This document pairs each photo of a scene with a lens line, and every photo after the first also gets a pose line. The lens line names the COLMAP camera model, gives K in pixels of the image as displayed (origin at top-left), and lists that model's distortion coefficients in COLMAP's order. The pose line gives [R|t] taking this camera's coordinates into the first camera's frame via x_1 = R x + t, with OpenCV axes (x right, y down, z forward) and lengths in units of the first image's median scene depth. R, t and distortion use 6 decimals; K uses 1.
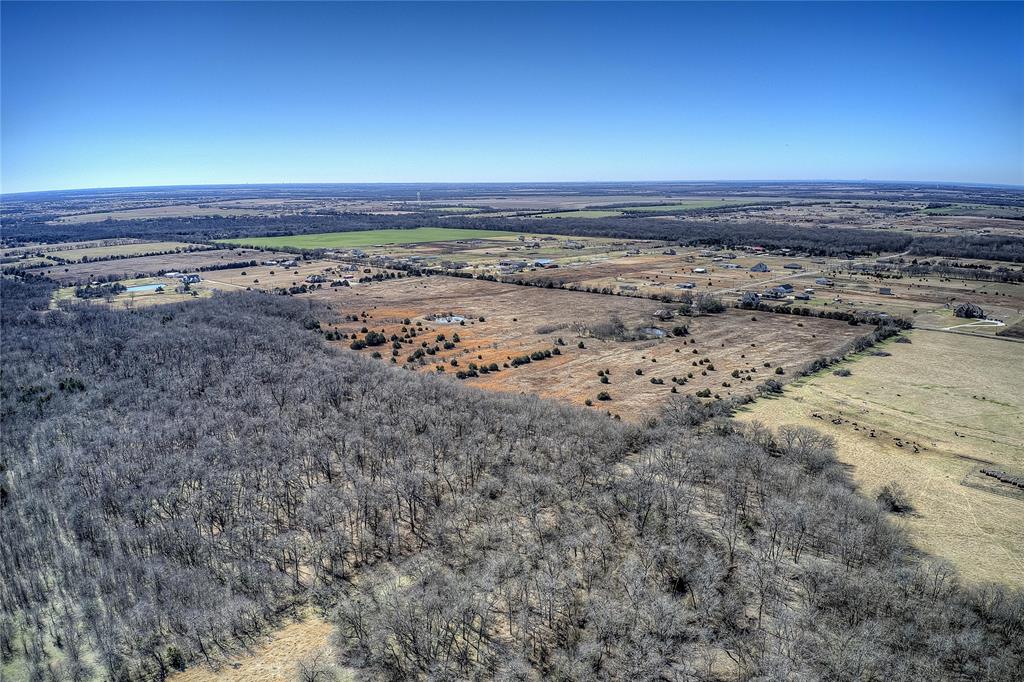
lens RADIAL K [[775.3, 0, 509.2], [0, 775.3, 336.3], [0, 0, 1]] dist [0.039443, -0.253902]
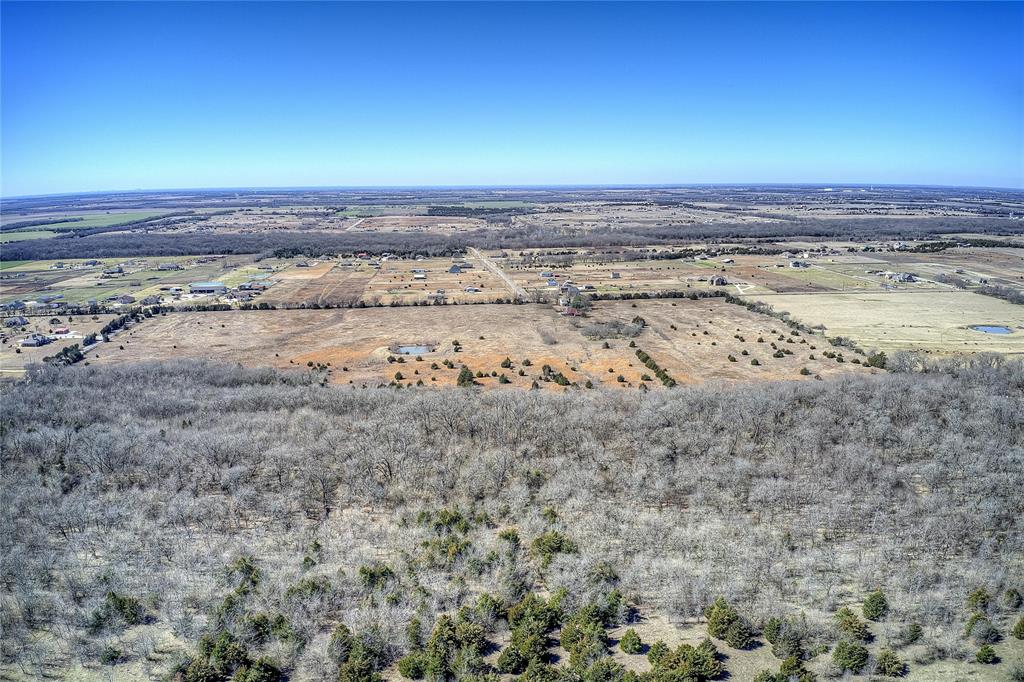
lens RADIAL K [[775.3, 0, 510.6], [0, 775.3, 334.3], [0, 0, 1]] dist [0.039443, -0.253902]
pose [[0.643898, -0.143963, 0.751446, -0.465555], [0.154942, 0.986324, 0.056196, -0.050610], [-0.749259, 0.080246, 0.657398, 0.260560]]
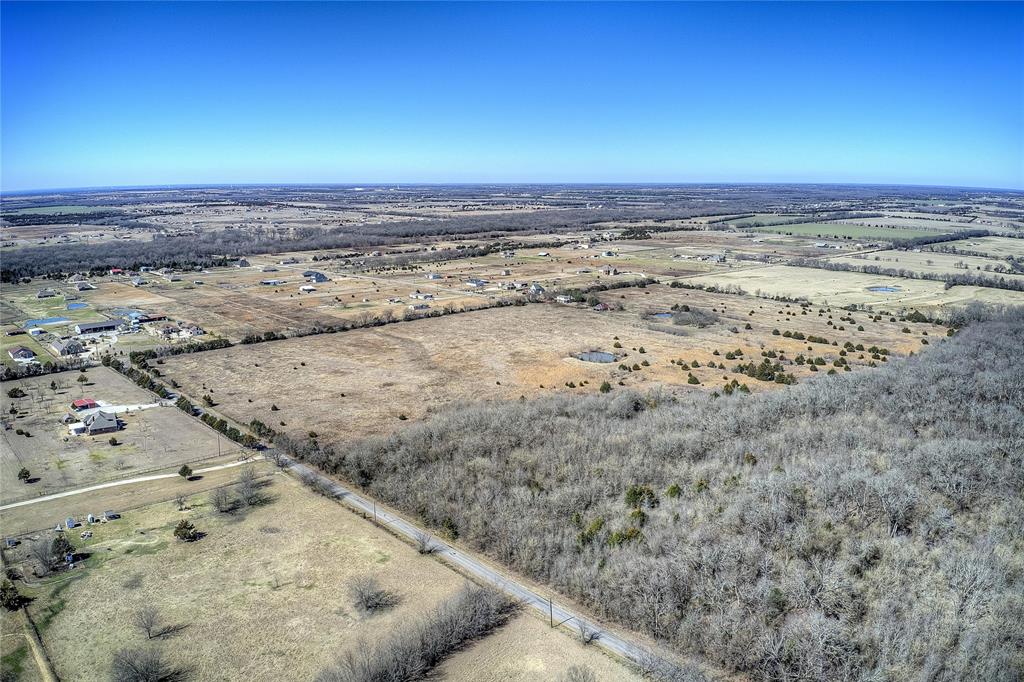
lens RADIAL K [[775.3, 0, 508.9], [0, 775.3, 334.7], [0, 0, 1]] dist [0.039443, -0.253902]
pose [[0.067631, -0.186324, 0.980158, -0.612648], [0.198917, 0.965202, 0.169755, -0.141173], [-0.977680, 0.183490, 0.102341, 0.727063]]
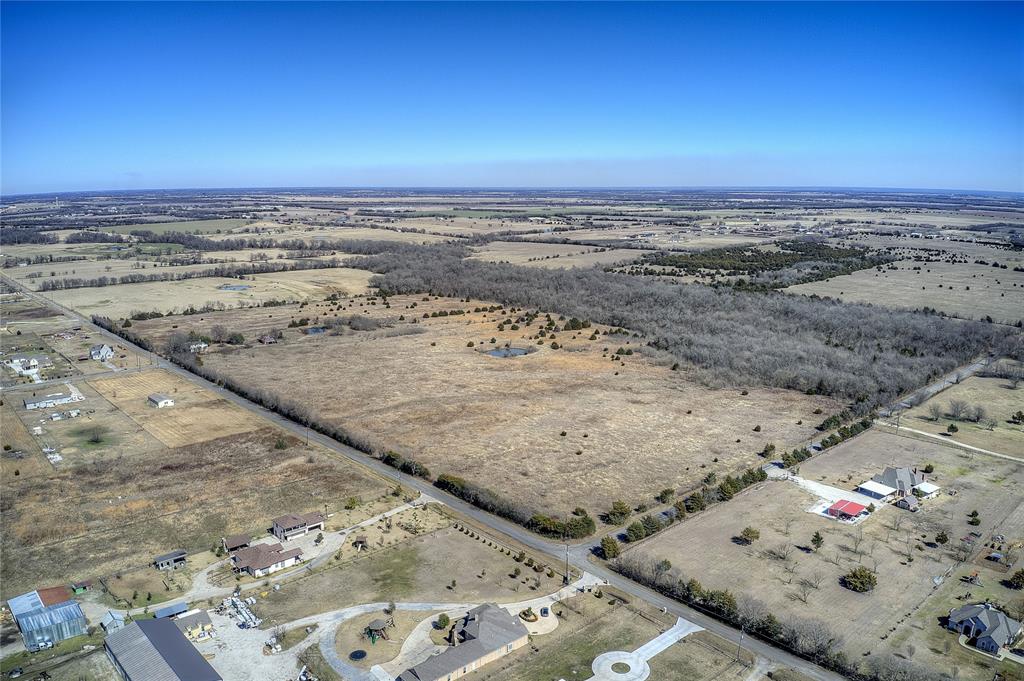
lens RADIAL K [[775.3, 0, 514.7], [0, 775.3, 340.1], [0, 0, 1]] dist [0.039443, -0.253902]
pose [[-0.998106, -0.002761, 0.061453, -0.096509], [0.021207, 0.922308, 0.385874, -0.257117], [-0.057744, 0.386446, -0.920503, 1.275537]]
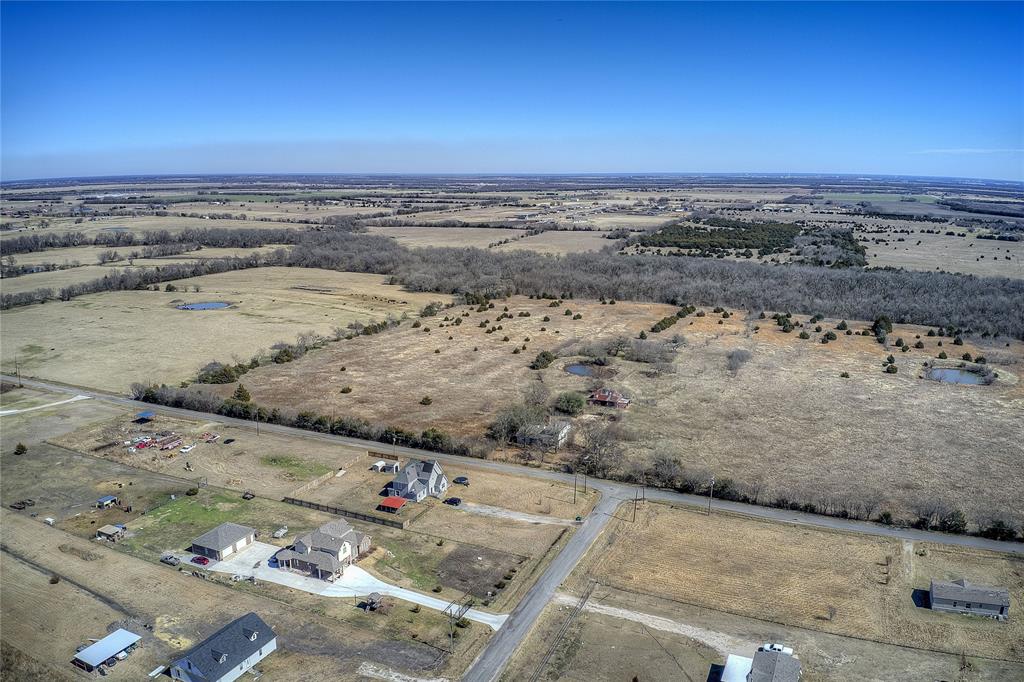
lens RADIAL K [[775.3, 0, 507.1], [0, 775.3, 340.5], [0, 0, 1]] dist [0.039443, -0.253902]
pose [[-0.941431, 0.079510, -0.327698, 0.291149], [-0.059546, 0.917333, 0.393644, -0.174285], [0.331907, 0.390101, -0.858871, 0.976985]]
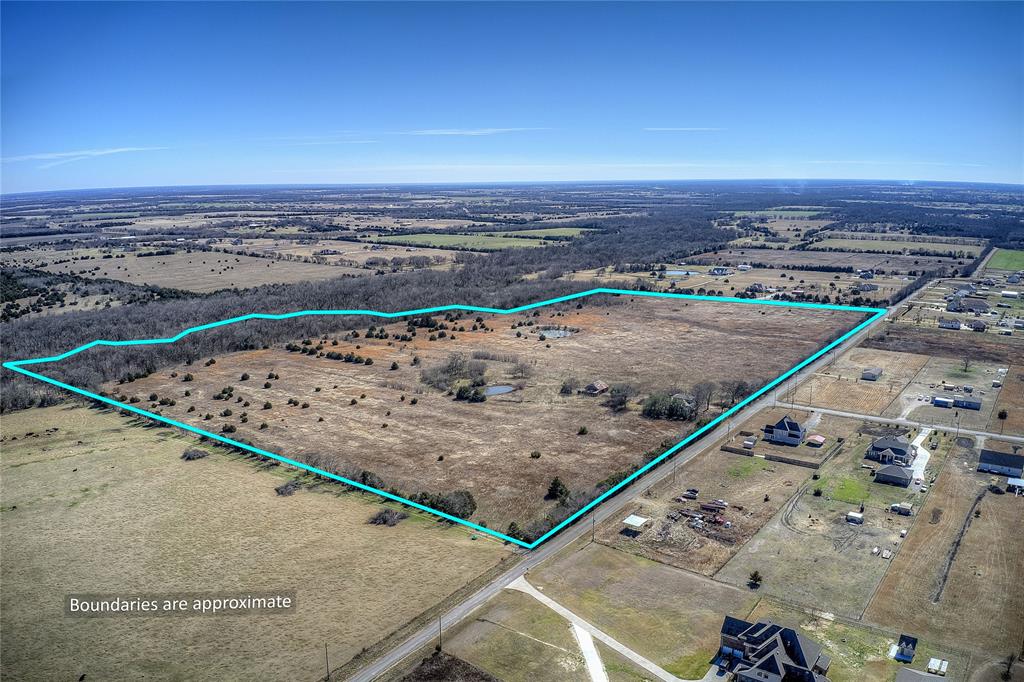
lens RADIAL K [[775.3, 0, 510.4], [0, 775.3, 343.0], [0, 0, 1]] dist [0.039443, -0.253902]
pose [[0.130469, 0.210898, -0.968762, 0.576299], [-0.188125, 0.964629, 0.184662, -0.121552], [0.973441, 0.158156, 0.165529, 0.578482]]
